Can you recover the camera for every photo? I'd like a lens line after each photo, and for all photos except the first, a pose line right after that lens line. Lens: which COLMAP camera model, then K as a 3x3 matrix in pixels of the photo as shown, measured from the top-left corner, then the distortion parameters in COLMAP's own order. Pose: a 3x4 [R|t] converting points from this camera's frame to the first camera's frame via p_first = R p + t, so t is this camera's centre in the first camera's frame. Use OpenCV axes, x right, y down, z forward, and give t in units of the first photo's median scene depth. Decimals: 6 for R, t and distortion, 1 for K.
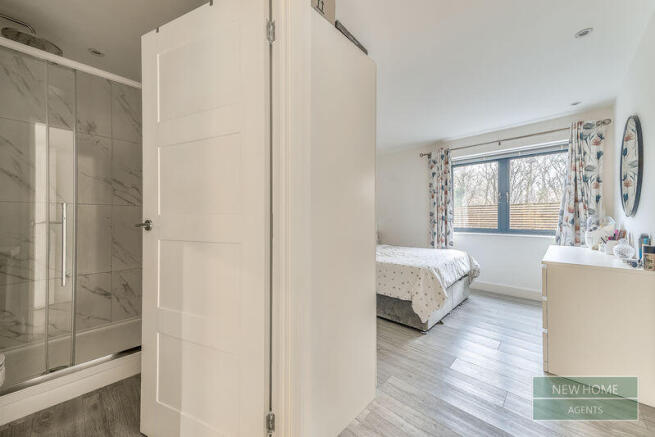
lens RADIAL K [[234.1, 0, 327.5], [0, 234.1, 218.5], [0, 0, 1]] dist [0.000507, -0.000004]
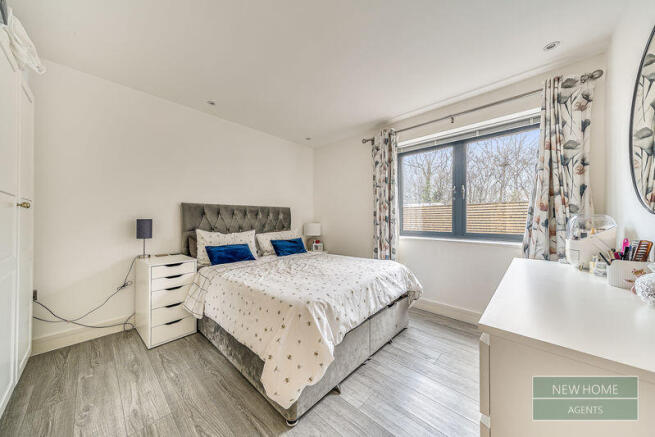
lens RADIAL K [[219.8, 0, 327.5], [0, 219.8, 218.5], [0, 0, 1]] dist [0.005594, 0.000014]
pose [[0.999342, 0.001901, 0.036230, 0.373032], [-0.001760, 0.999991, -0.003933, 0.002455], [-0.036237, 0.003866, 0.999336, 0.367234]]
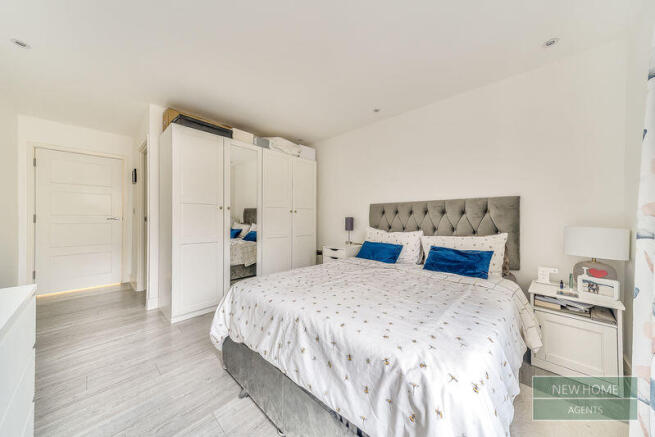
lens RADIAL K [[219.8, 0, 327.5], [0, 219.8, 218.5], [0, 0, 1]] dist [0.005594, 0.000014]
pose [[0.022998, 0.001805, -0.999734, 0.901760], [-0.005761, 0.999982, 0.001673, 0.007101], [0.999719, 0.005721, 0.023008, 1.040977]]
